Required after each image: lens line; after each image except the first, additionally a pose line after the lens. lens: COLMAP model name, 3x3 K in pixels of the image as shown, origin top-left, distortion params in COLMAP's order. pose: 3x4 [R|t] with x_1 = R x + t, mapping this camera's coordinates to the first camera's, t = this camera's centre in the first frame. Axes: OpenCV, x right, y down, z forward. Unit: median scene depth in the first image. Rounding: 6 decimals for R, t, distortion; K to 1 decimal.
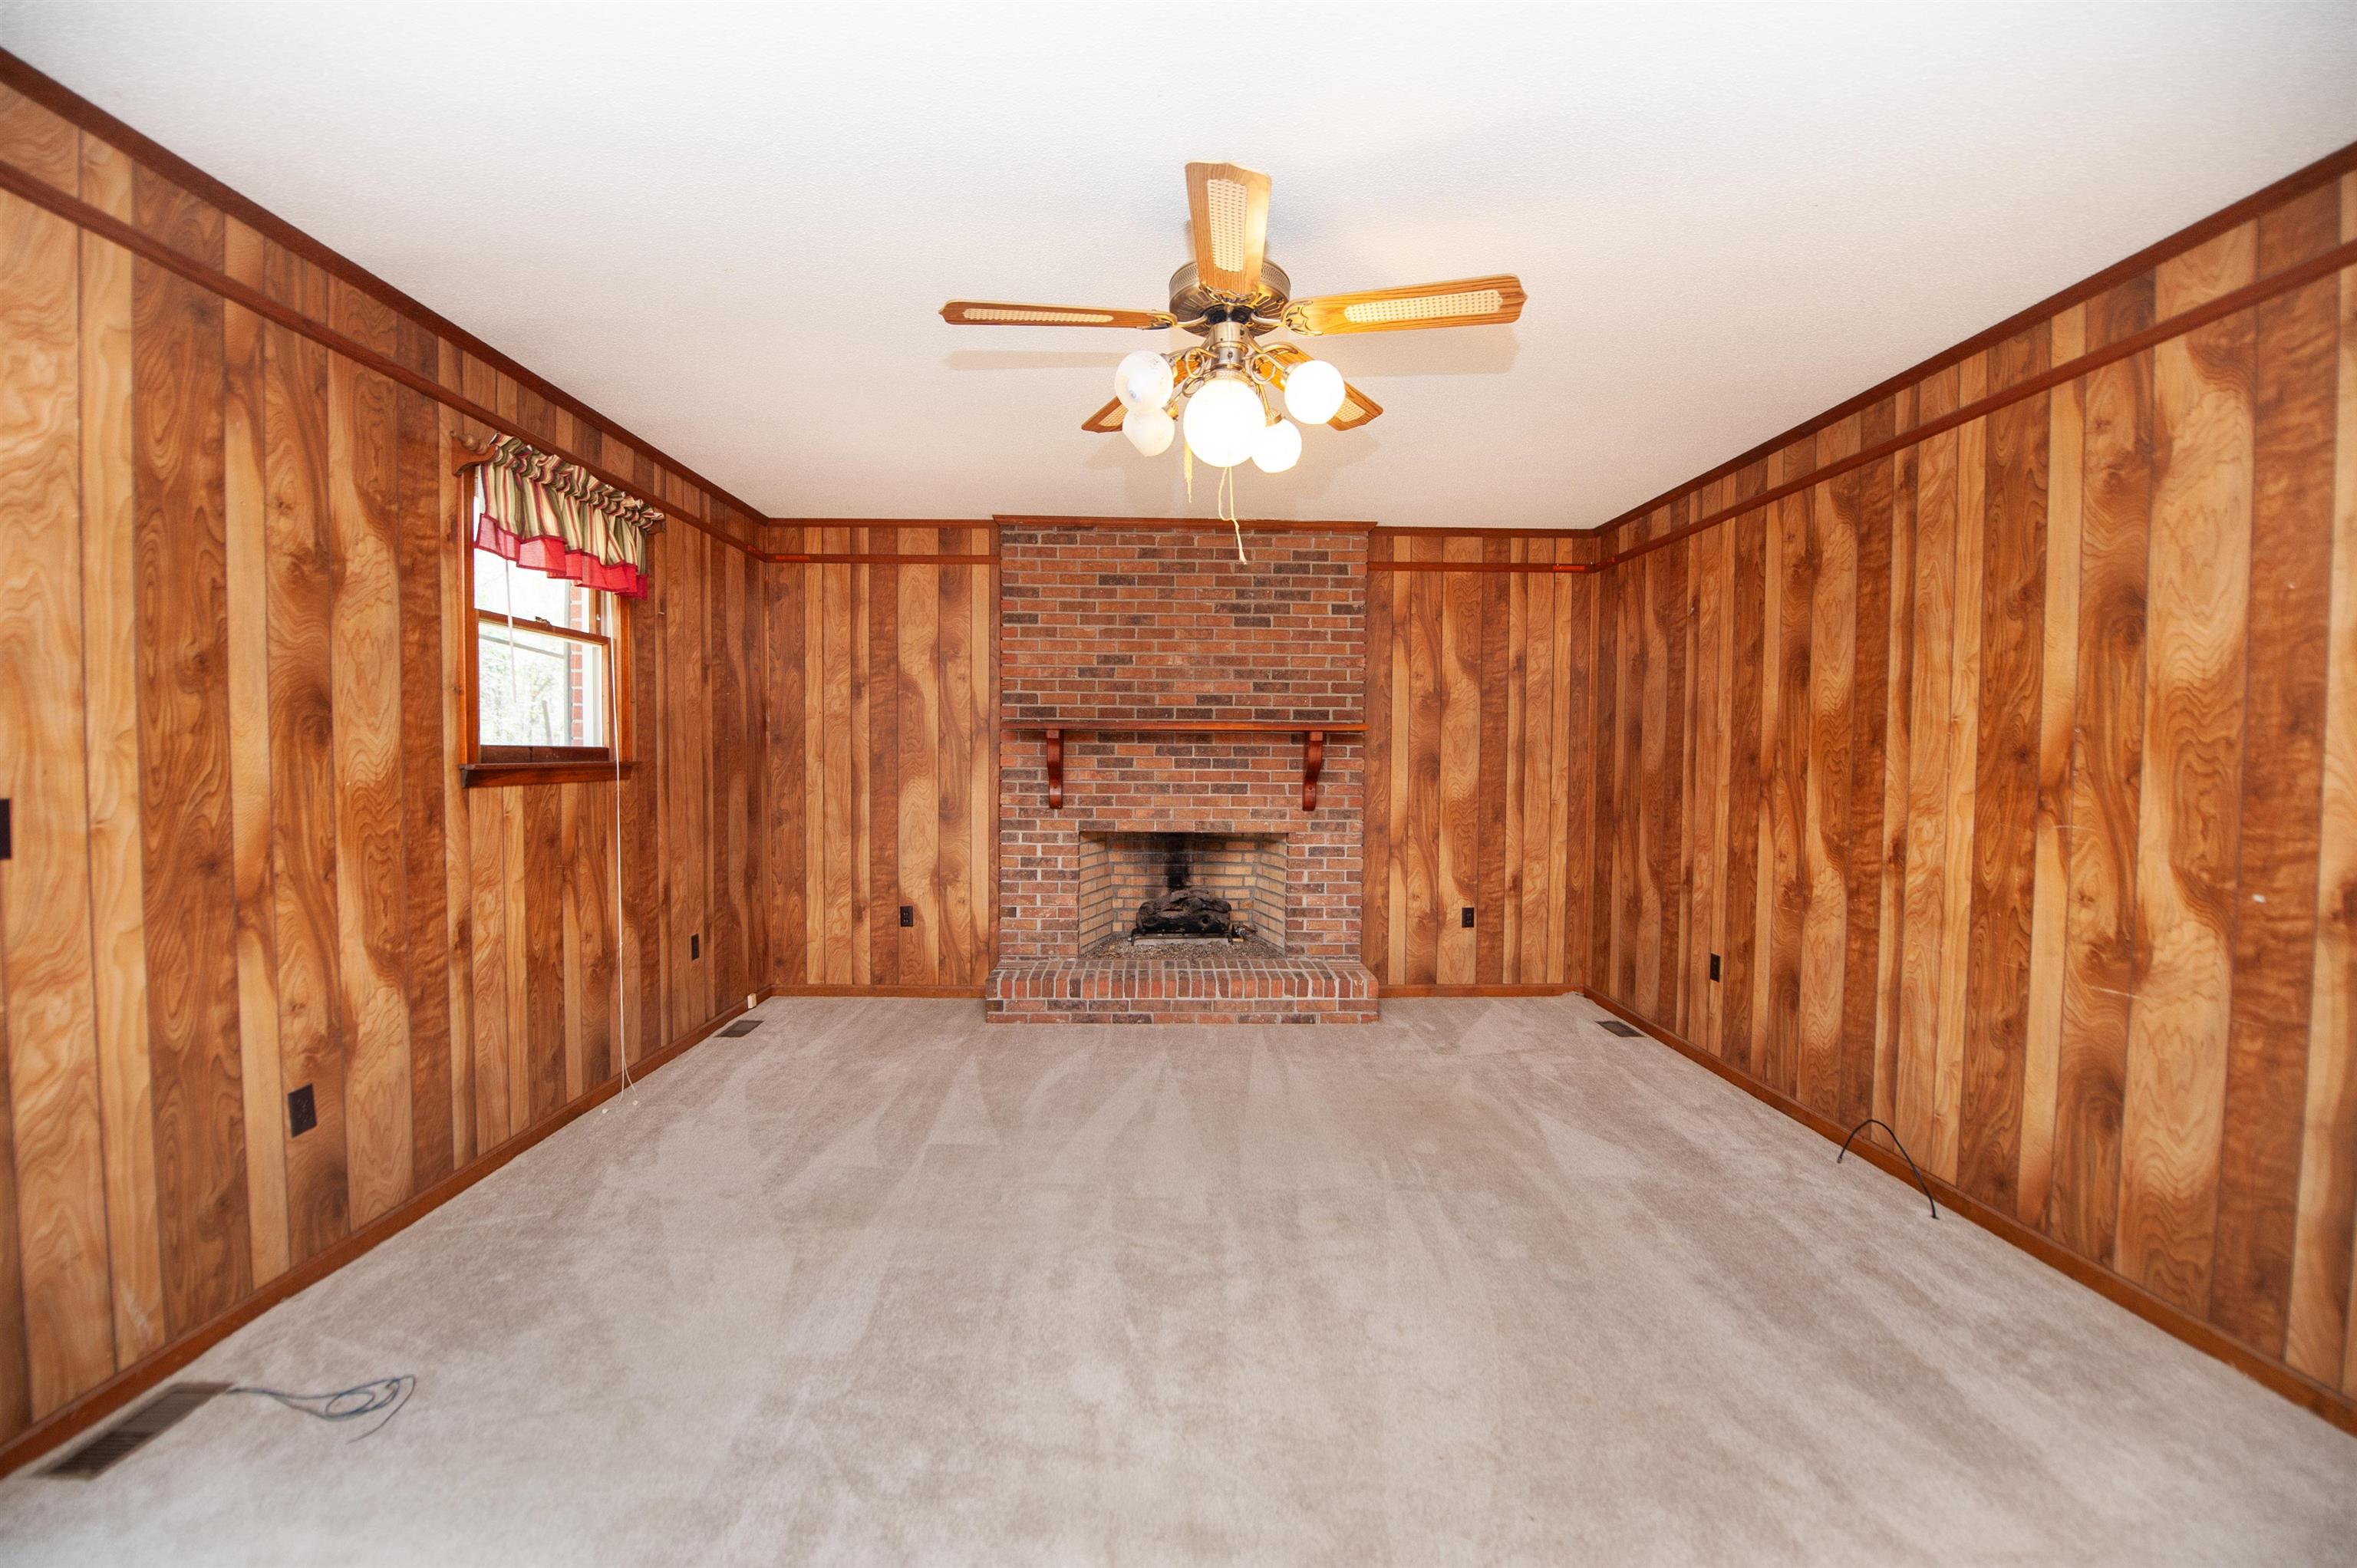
lens RADIAL K [[954.2, 0, 1185.5], [0, 954.2, 789.1], [0, 0, 1]] dist [-0.019207, -0.000491]
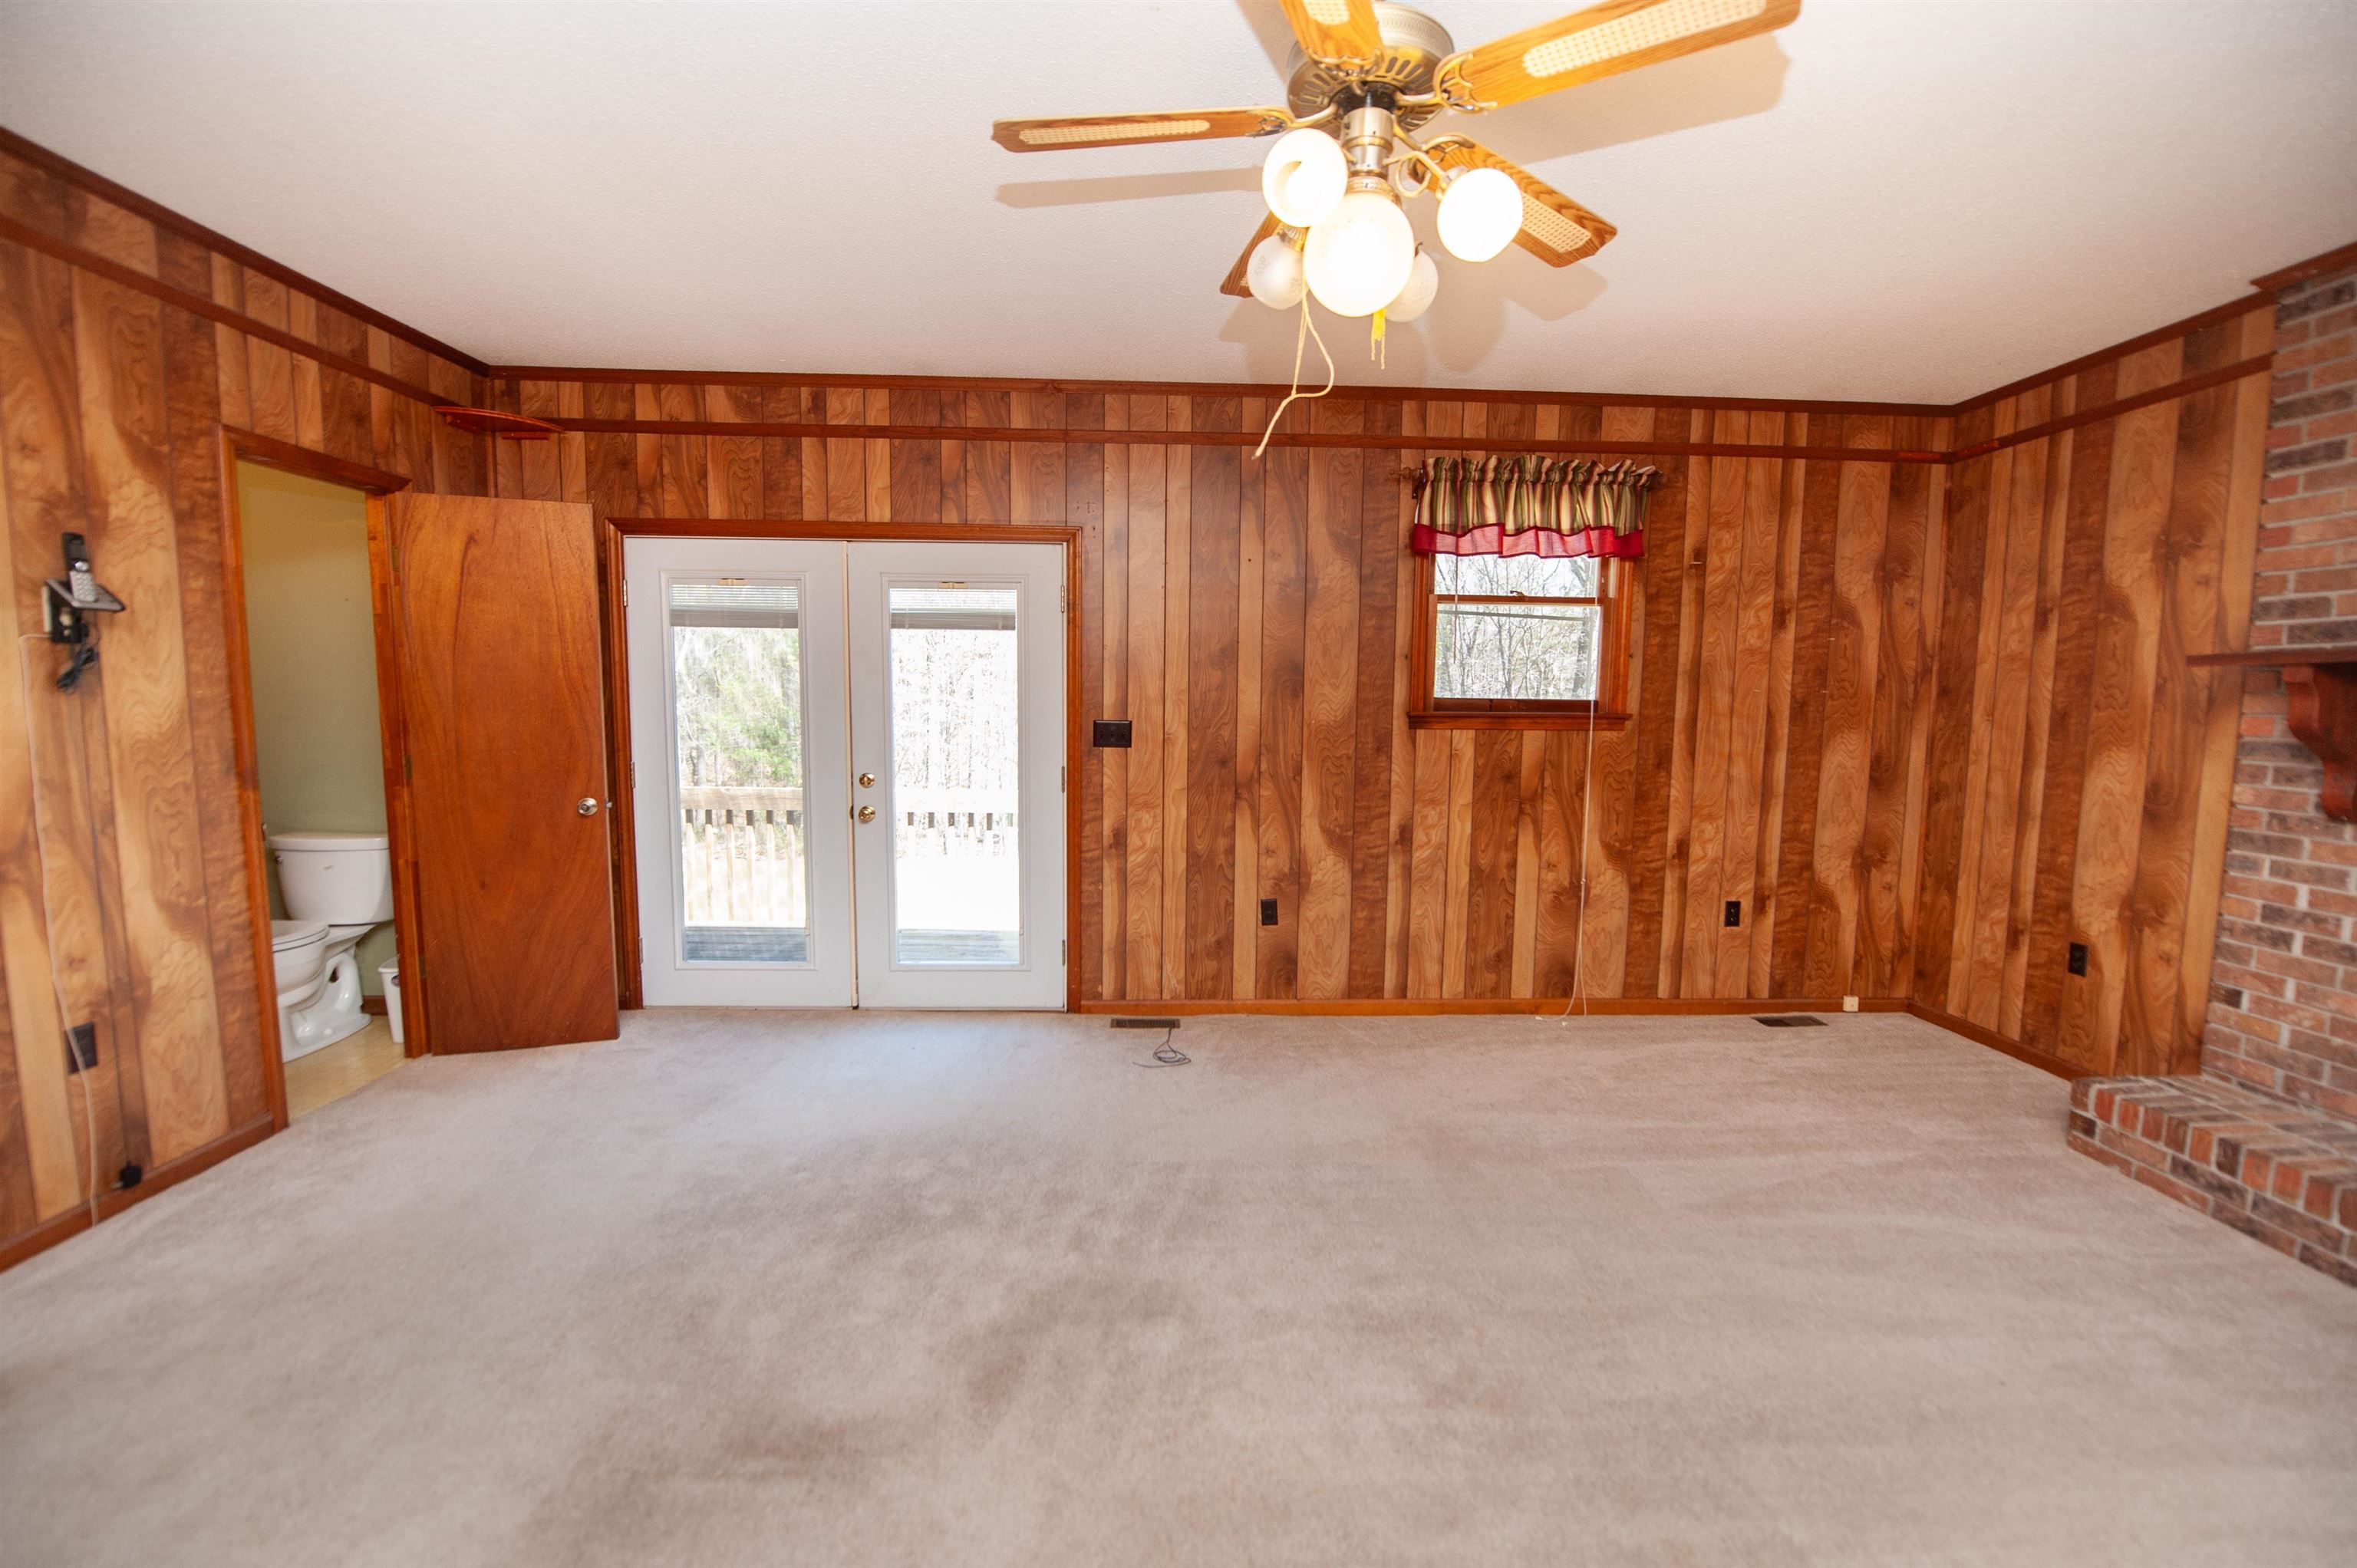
lens RADIAL K [[972.8, 0, 1178.5], [0, 972.8, 784.0], [0, 0, 1]] dist [-0.002990, -0.000617]
pose [[0.002988, 0.080396, -0.996759, 0.400046], [-0.048186, 0.995617, 0.080159, -0.011542], [0.998834, 0.047791, 0.006849, 0.405960]]
